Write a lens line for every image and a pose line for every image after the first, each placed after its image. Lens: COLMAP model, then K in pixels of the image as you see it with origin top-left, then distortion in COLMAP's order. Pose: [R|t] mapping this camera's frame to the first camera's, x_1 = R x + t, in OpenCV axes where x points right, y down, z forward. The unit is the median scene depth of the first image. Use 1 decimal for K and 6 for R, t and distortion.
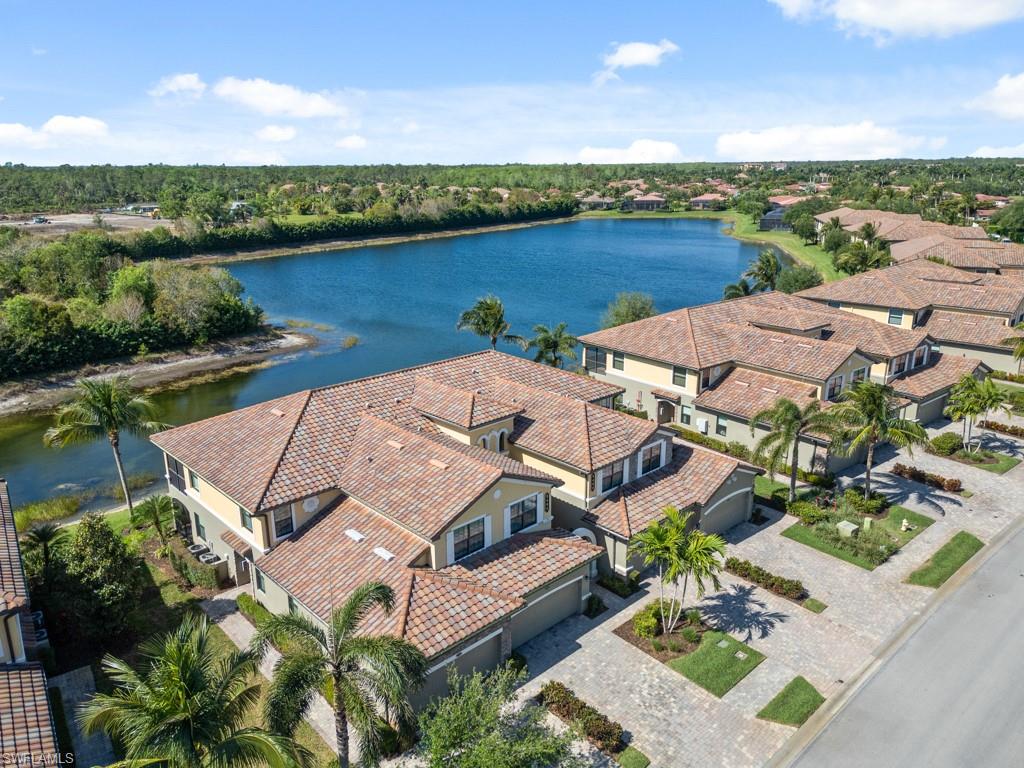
lens RADIAL K [[730.9, 0, 522.7], [0, 730.9, 384.4], [0, 0, 1]] dist [0.043225, -0.013635]
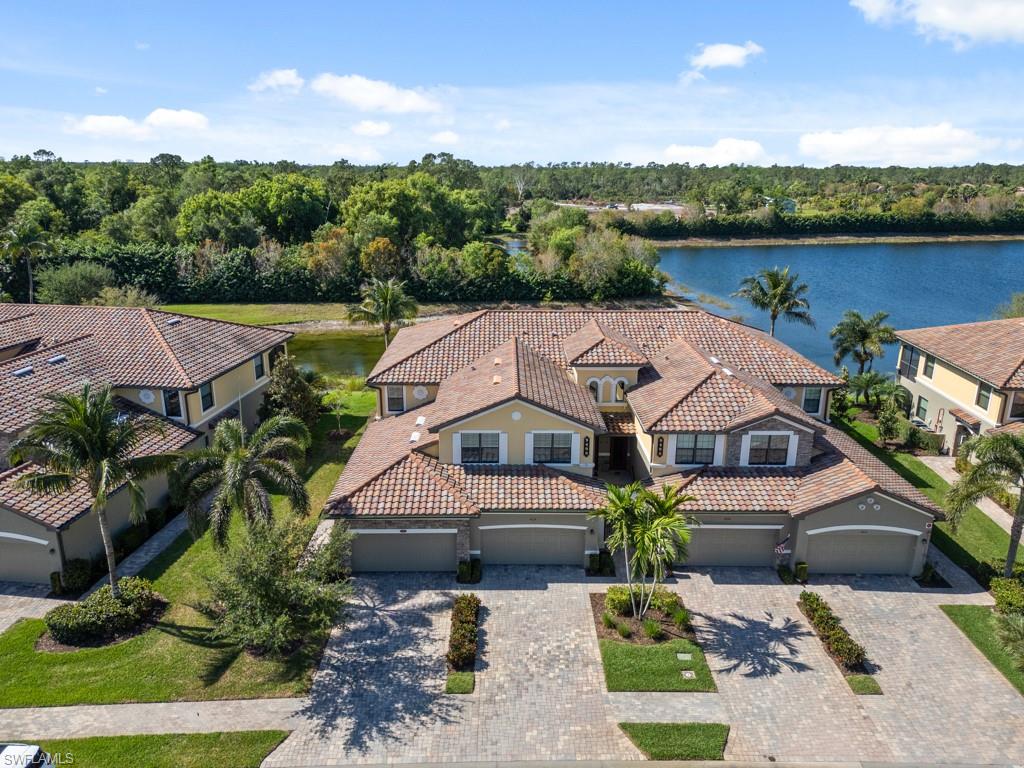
lens RADIAL K [[730.9, 0, 522.1], [0, 730.9, 382.2], [0, 0, 1]] dist [0.043225, -0.013635]
pose [[0.732296, 0.200830, -0.650700, 0.453069], [-0.205496, 0.976151, 0.070011, 0.025020], [0.649241, 0.082447, 0.756101, 0.175344]]
